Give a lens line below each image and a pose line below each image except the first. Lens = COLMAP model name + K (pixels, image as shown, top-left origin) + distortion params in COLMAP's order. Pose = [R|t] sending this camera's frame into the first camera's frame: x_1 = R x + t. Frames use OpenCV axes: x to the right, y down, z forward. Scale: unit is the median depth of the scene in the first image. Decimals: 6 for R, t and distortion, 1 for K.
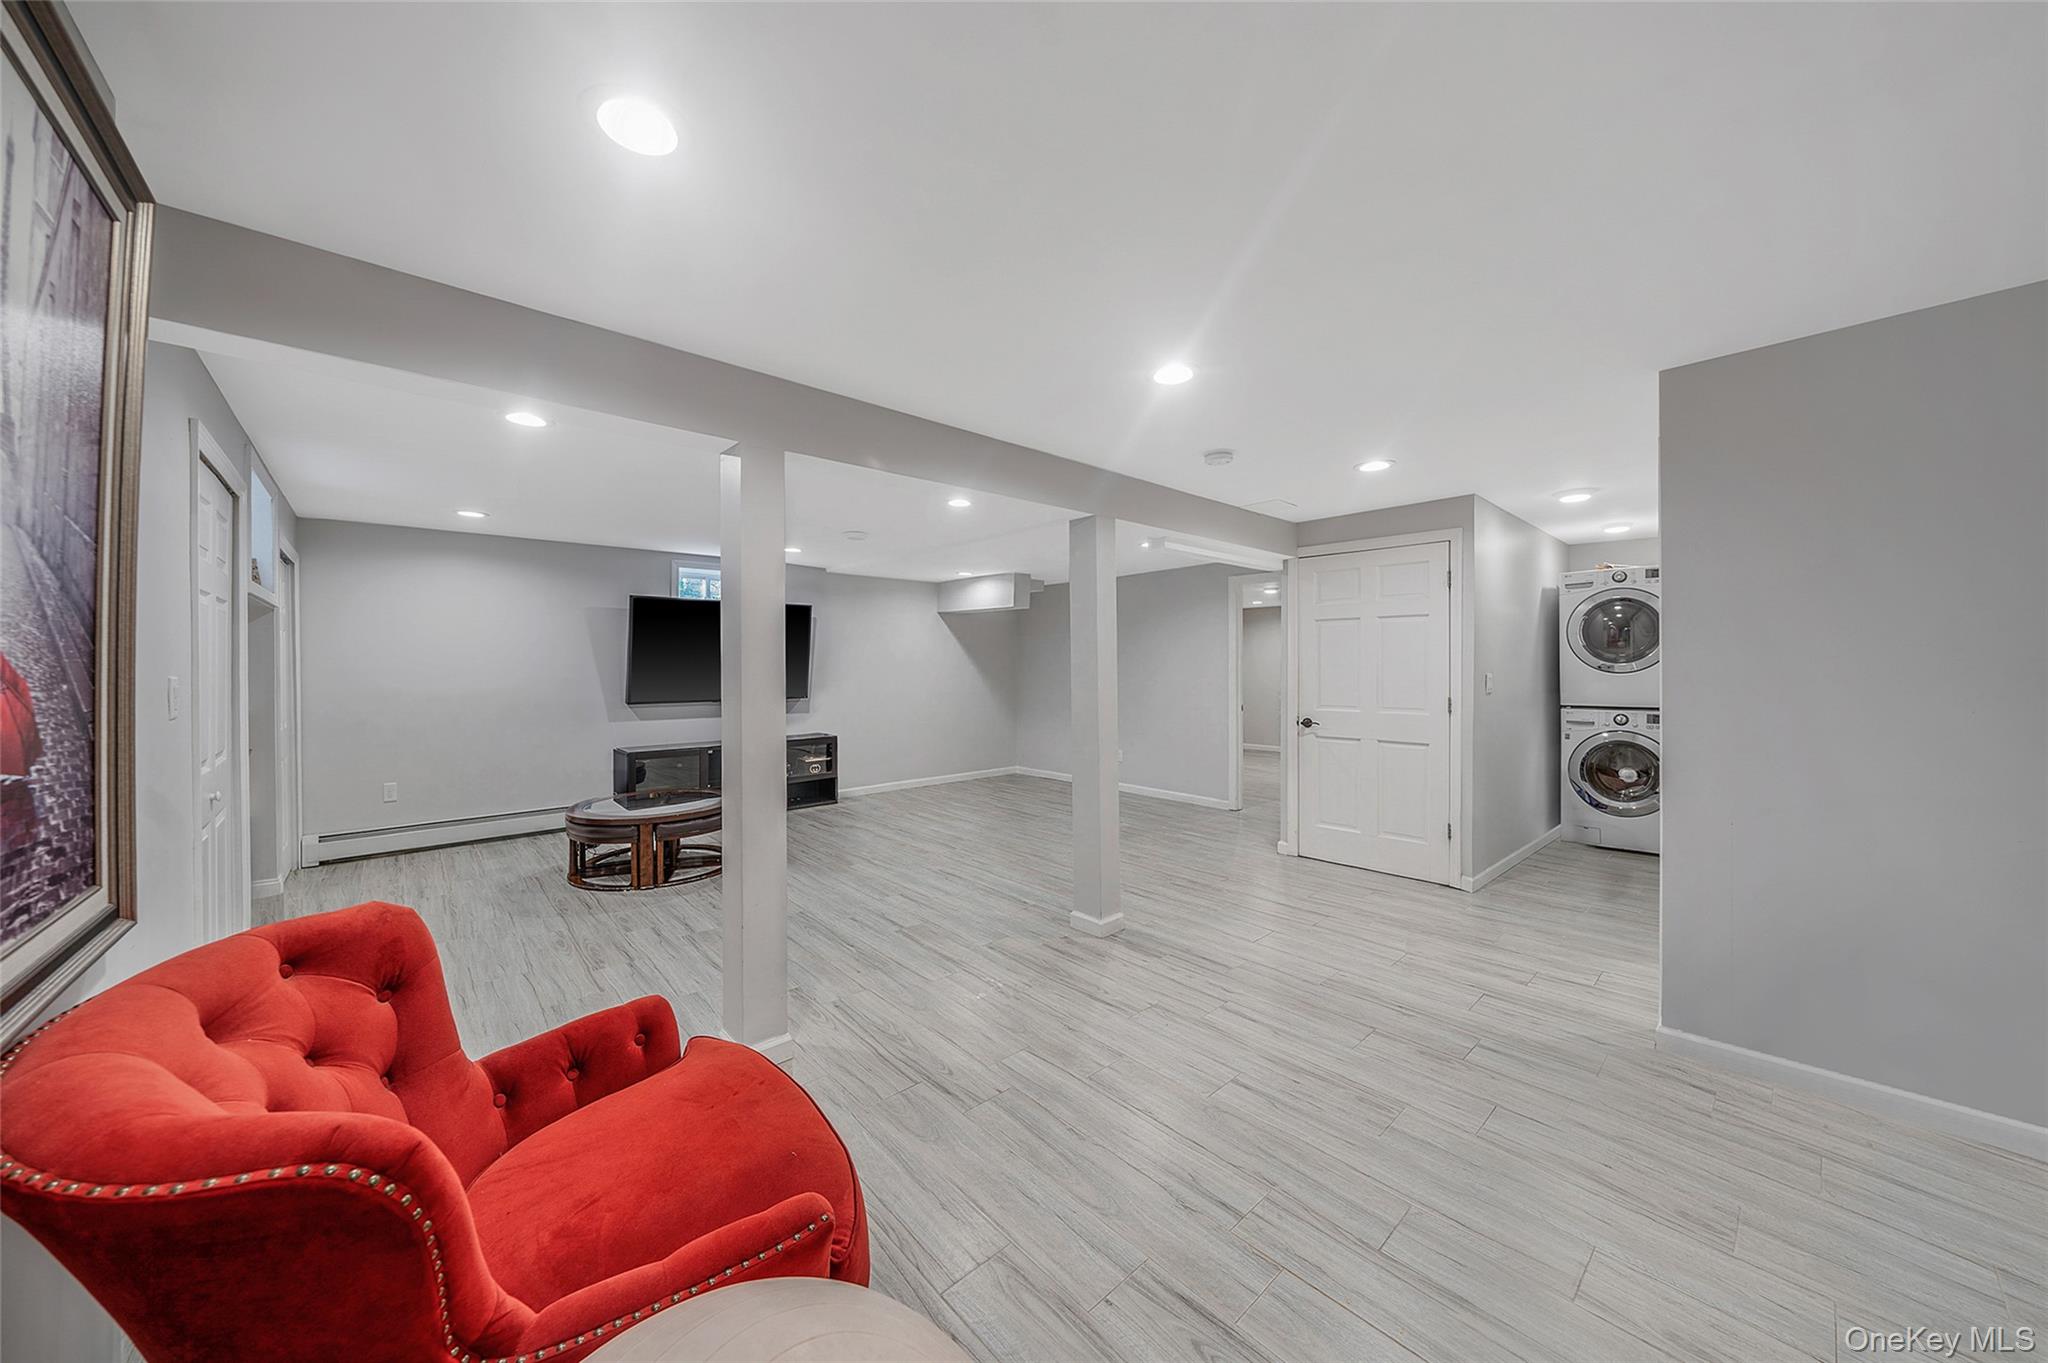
lens RADIAL K [[710.7, 0, 1019.3], [0, 710.7, 665.9], [0, 0, 1]] dist [-0.006473, -0.000140]
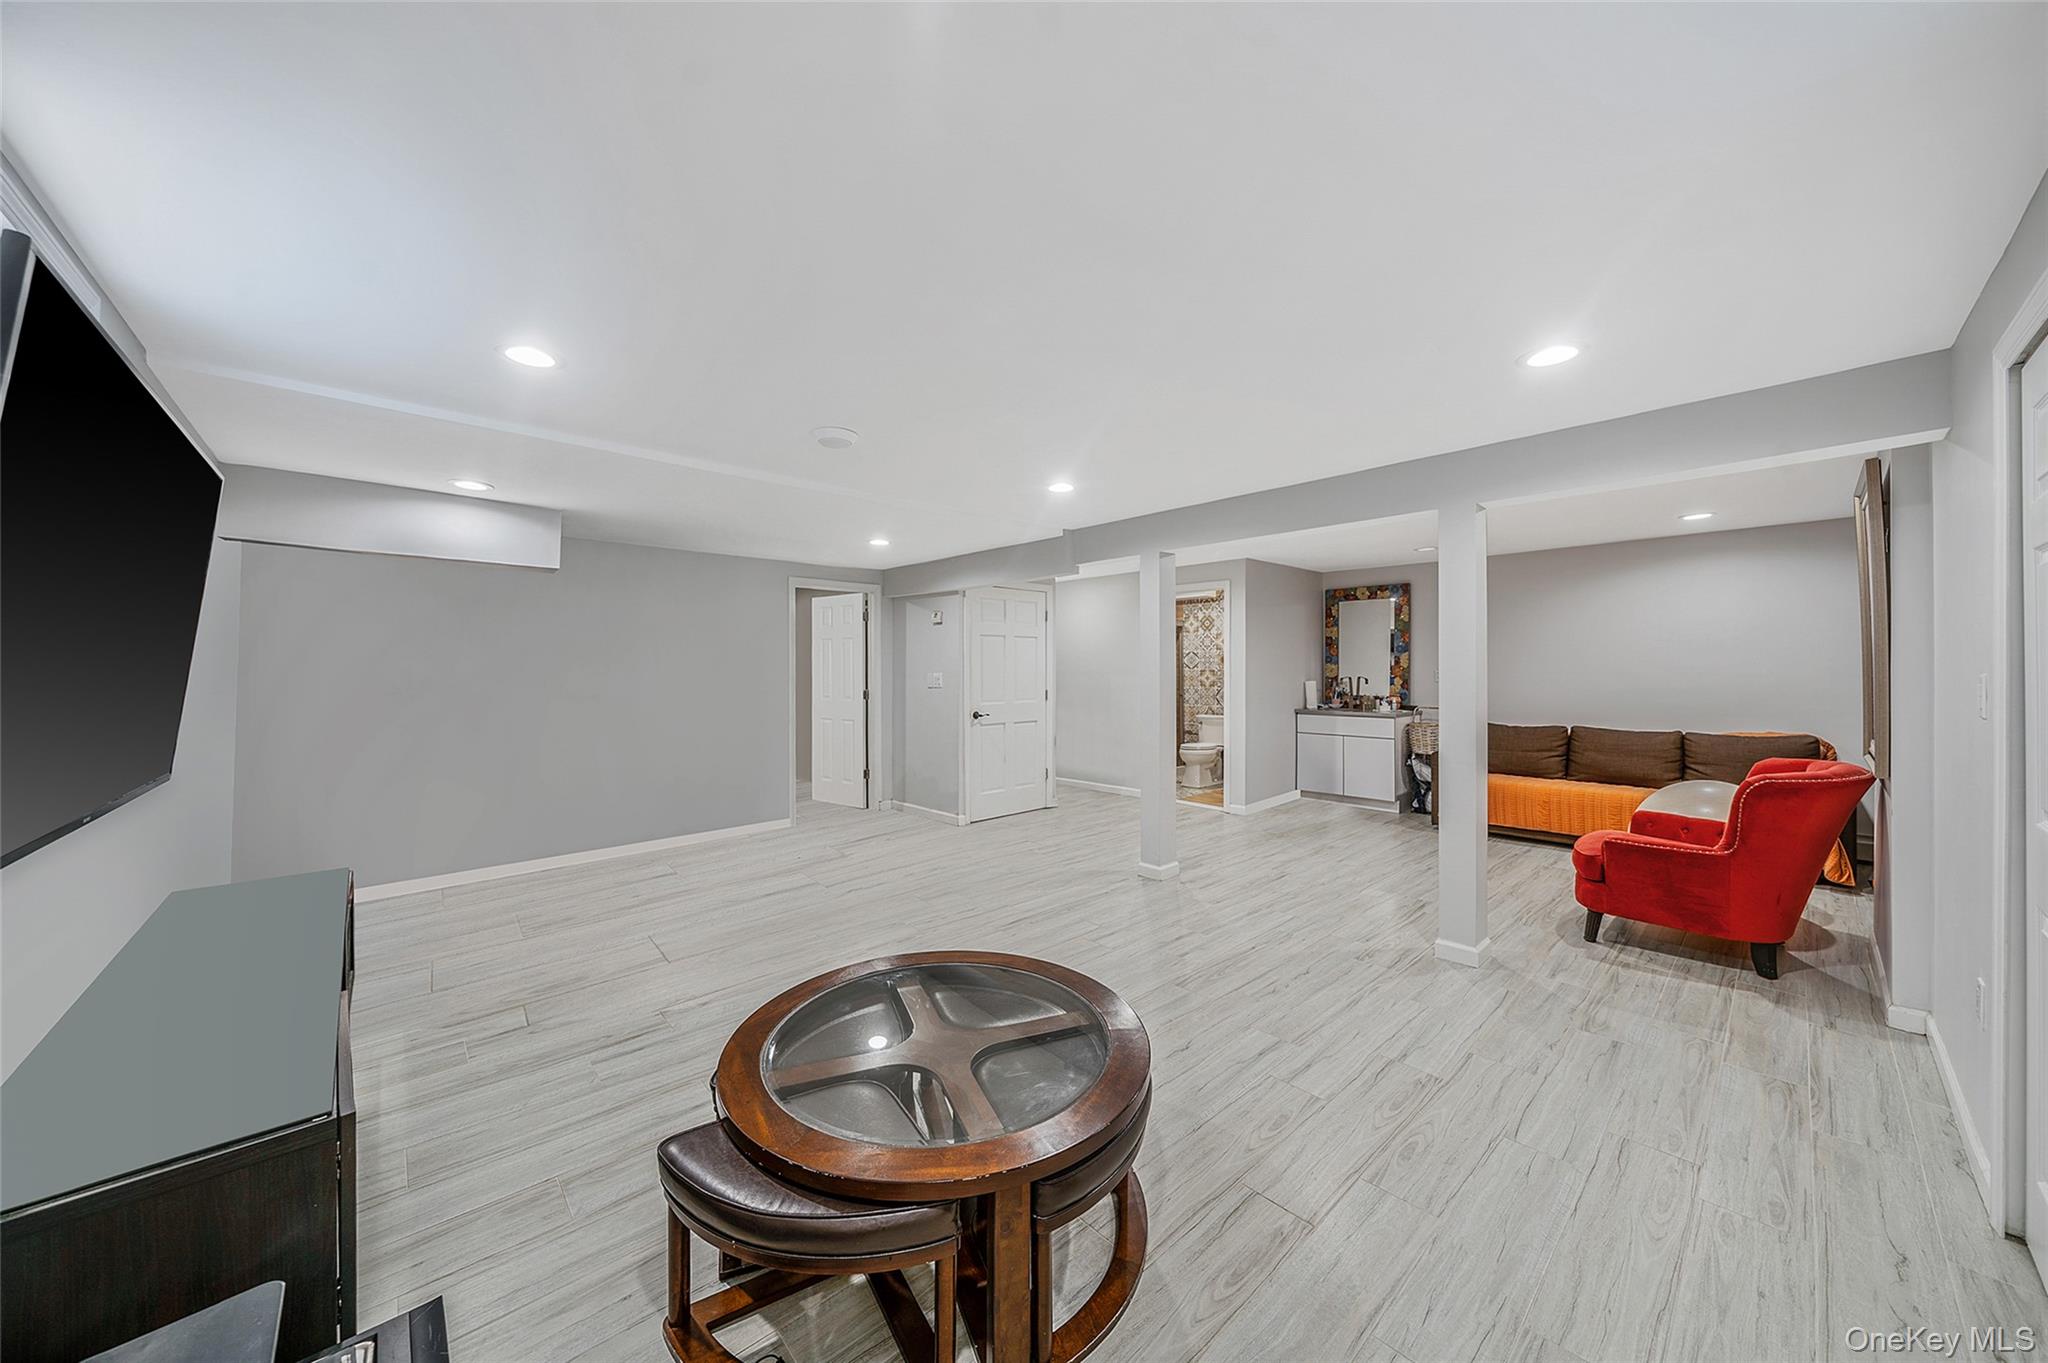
lens RADIAL K [[710.7, 0, 1023.7], [0, 710.7, 671.3], [0, 0, 1]] dist [-0.006473, -0.000140]
pose [[-0.015226, -0.000451, 0.999884, -1.217472], [0.005800, 0.999983, 0.000539, 0.003083], [-0.999867, 0.005807, -0.015223, 1.322820]]
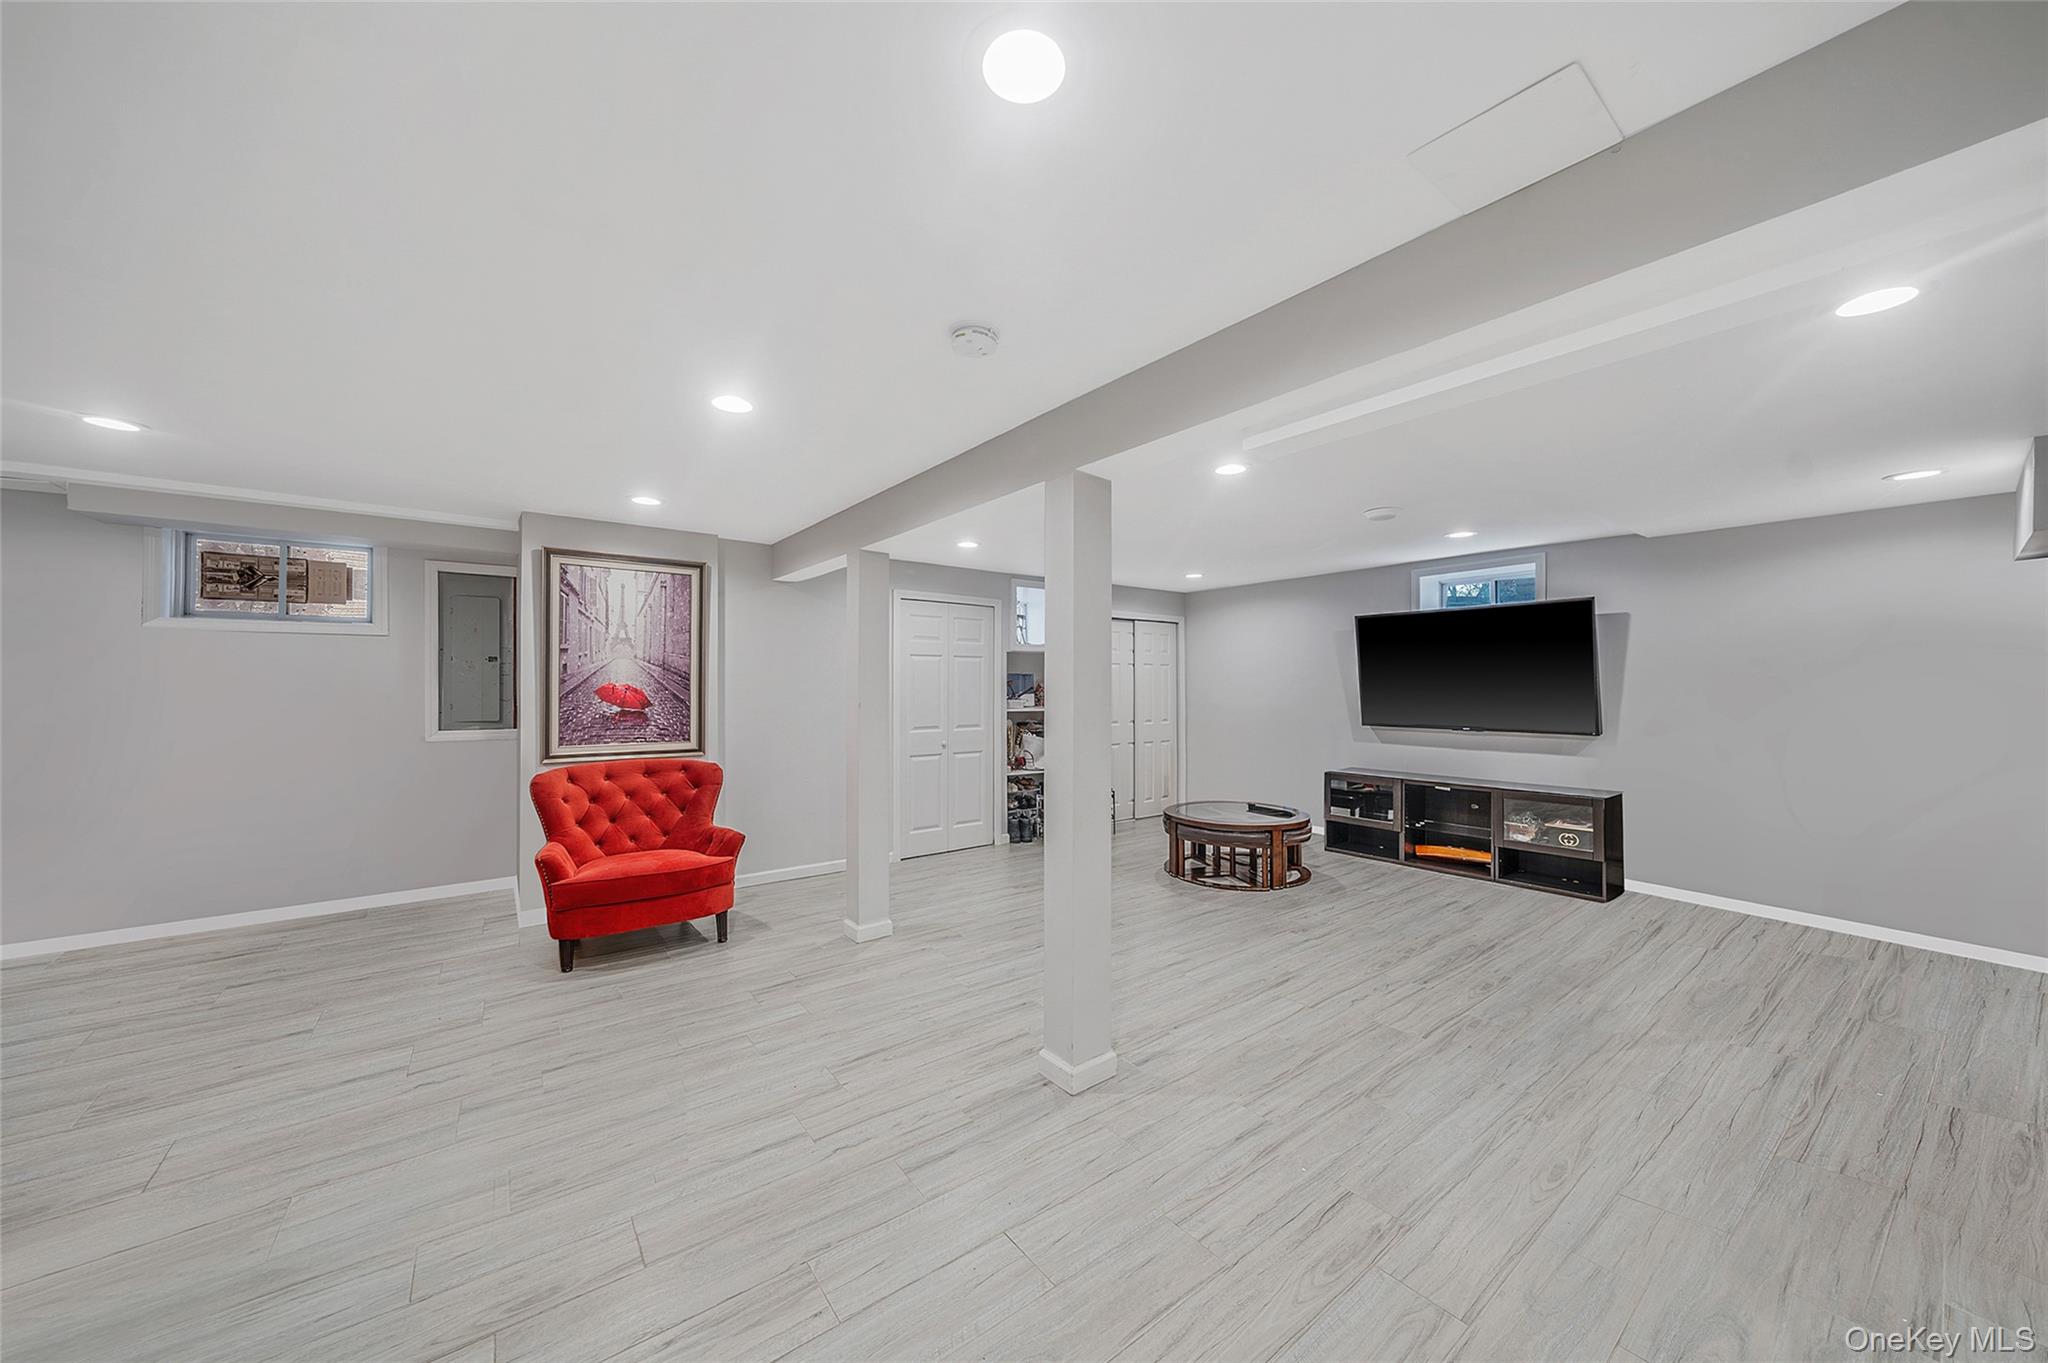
lens RADIAL K [[710.7, 0, 1020.9], [0, 710.7, 681.7], [0, 0, 1]] dist [-0.006473, -0.000140]
pose [[-0.089484, -0.002036, -0.995986, 0.839117], [-0.001596, 0.999997, -0.001901, -0.008197], [0.995987, 0.001420, -0.089487, 1.057865]]
